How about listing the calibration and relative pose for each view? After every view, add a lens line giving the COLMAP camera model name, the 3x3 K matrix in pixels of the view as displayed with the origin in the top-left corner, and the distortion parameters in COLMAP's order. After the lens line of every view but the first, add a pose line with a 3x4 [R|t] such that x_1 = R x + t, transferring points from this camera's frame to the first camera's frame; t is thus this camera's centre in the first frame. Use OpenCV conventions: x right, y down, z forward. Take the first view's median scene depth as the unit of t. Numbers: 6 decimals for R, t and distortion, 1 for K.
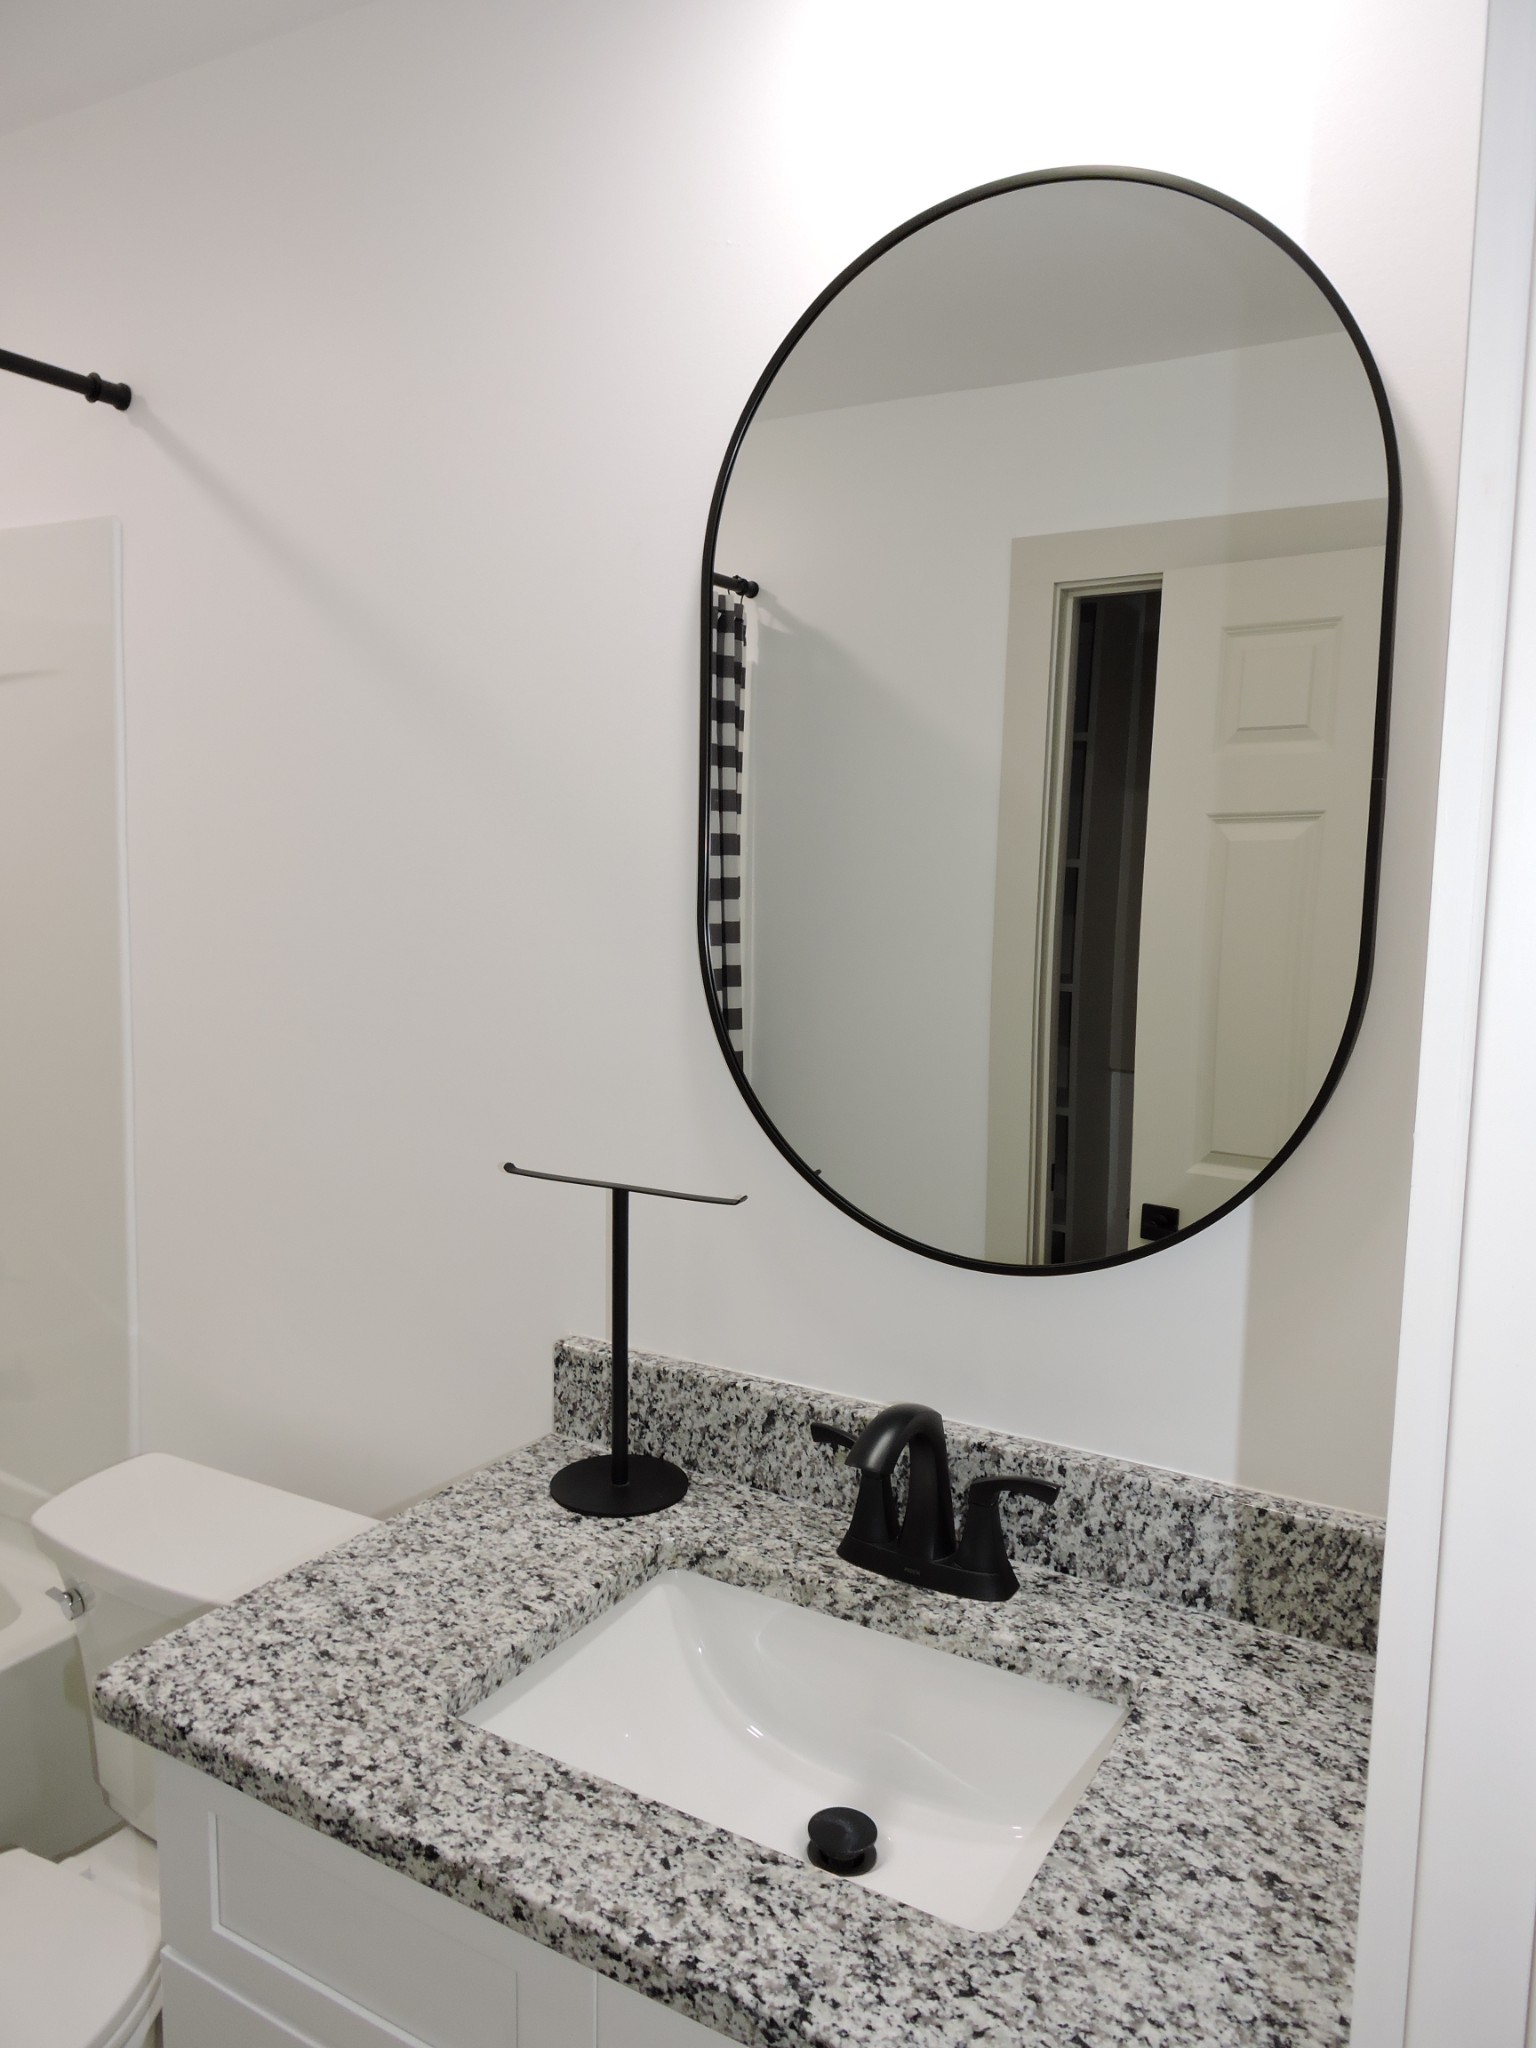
lens RADIAL K [[1460.1, 0, 768.0], [0, 1460.1, 1024.0], [0, 0, 1]] dist [-0.006288, -0.006101]
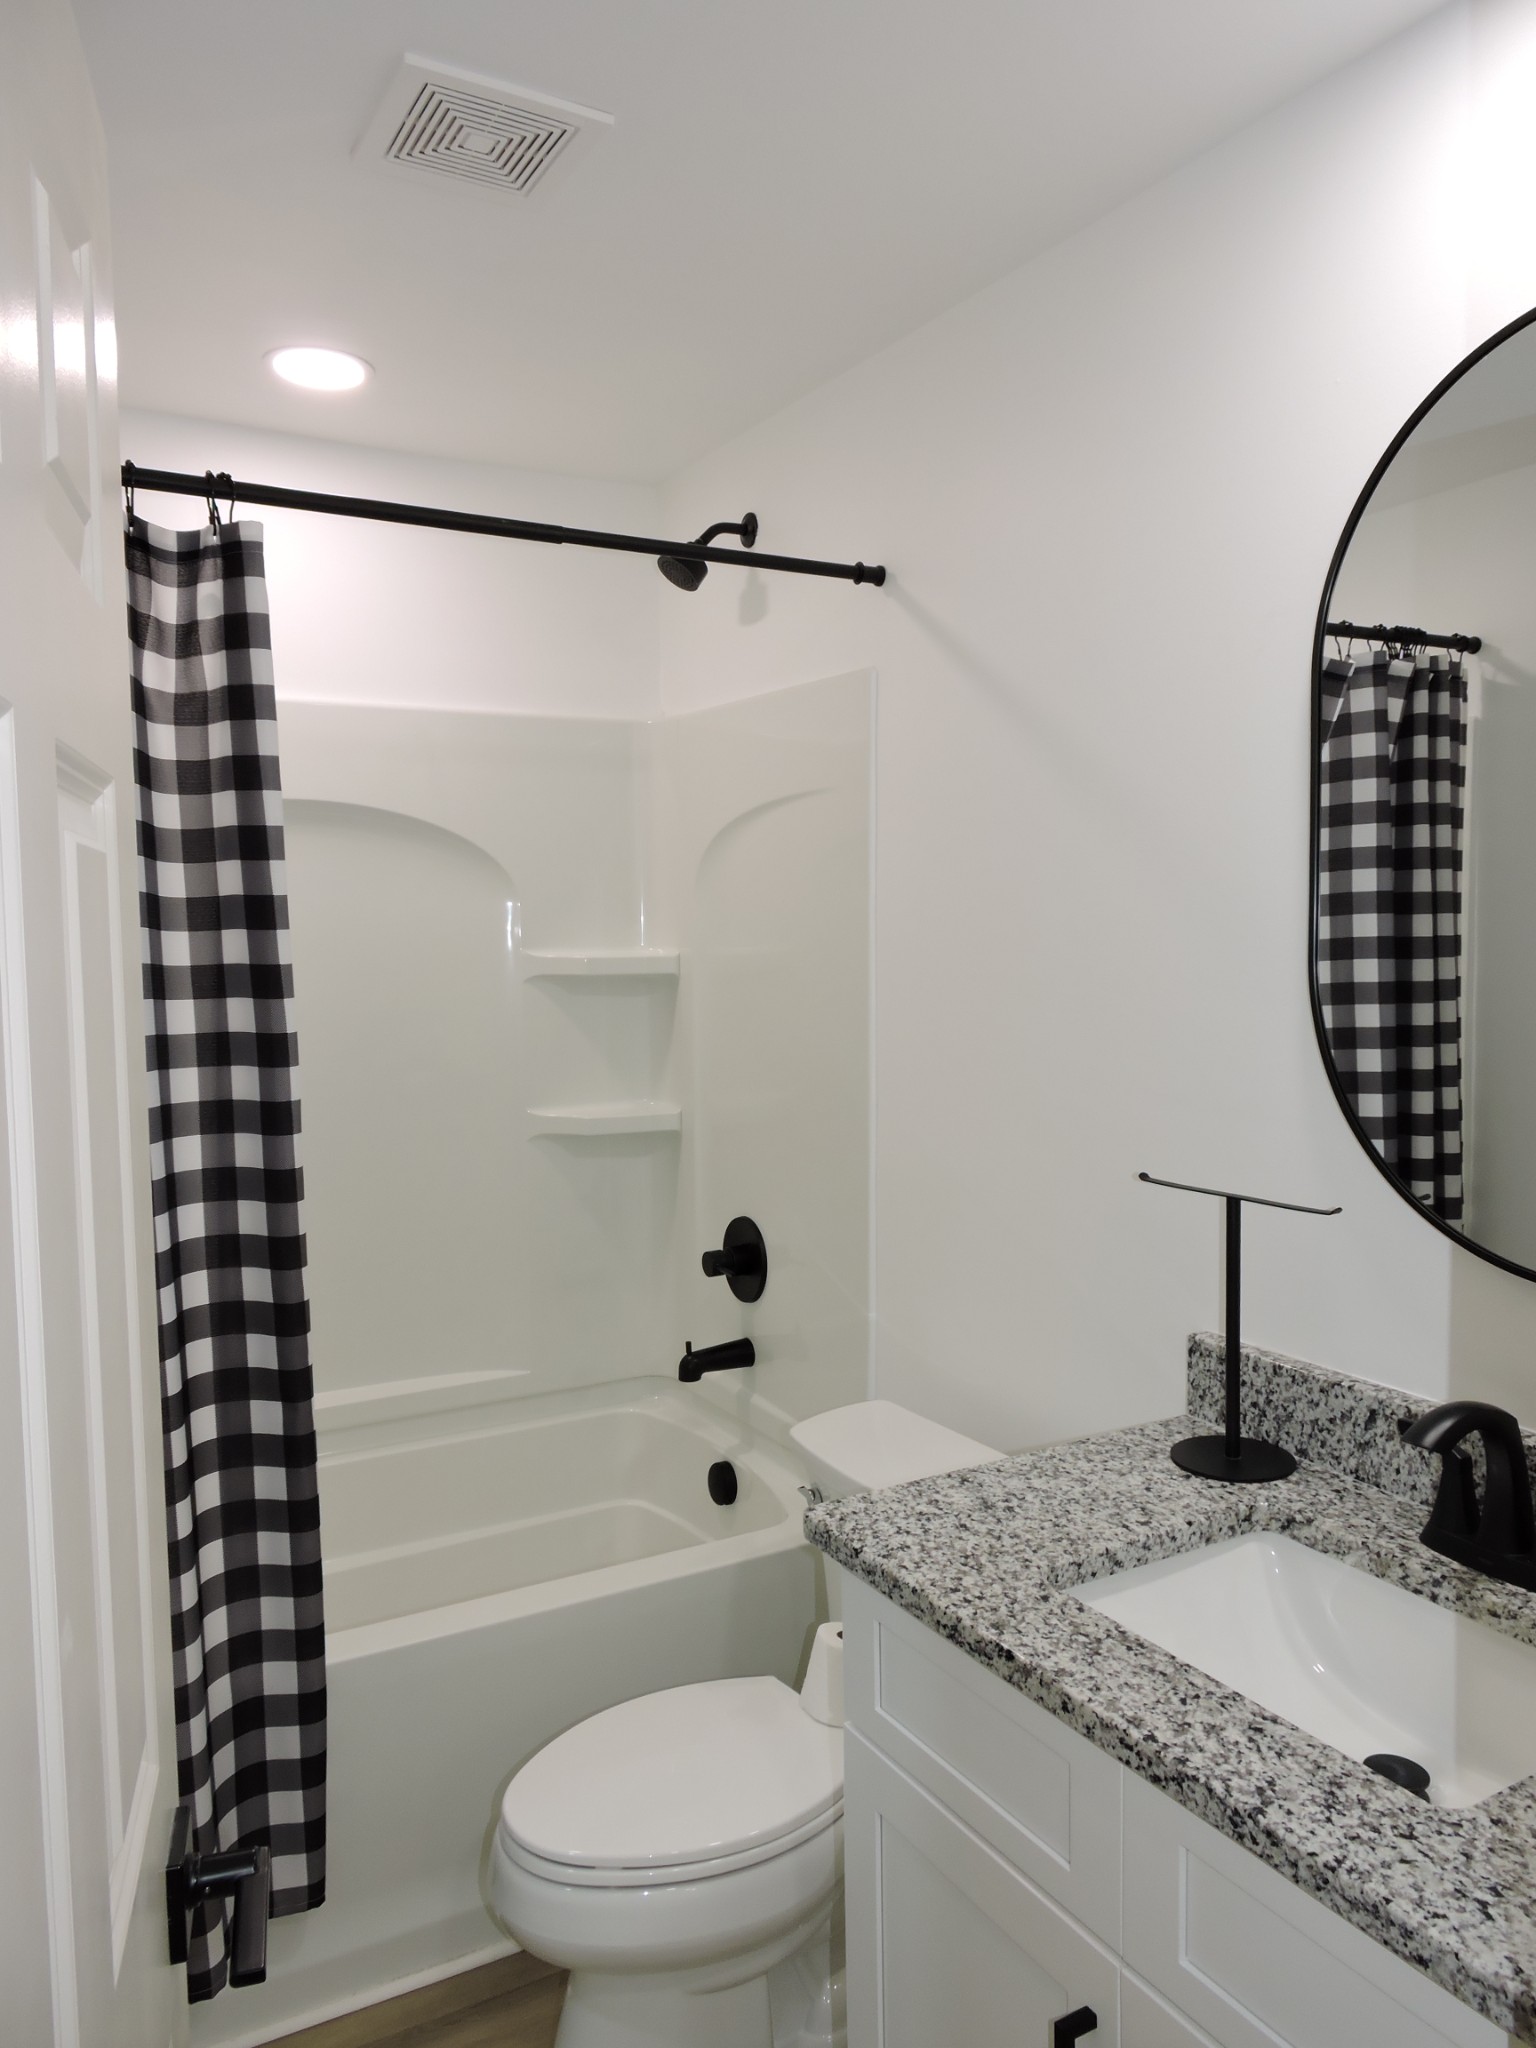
lens RADIAL K [[1460.1, 0, 768.0], [0, 1460.1, 1024.0], [0, 0, 1]] dist [-0.006288, -0.006101]
pose [[0.864493, 0.002759, -0.502638, 0.191952], [-0.027534, 0.998743, -0.041874, 0.040207], [0.501891, 0.050039, 0.863482, -0.229963]]
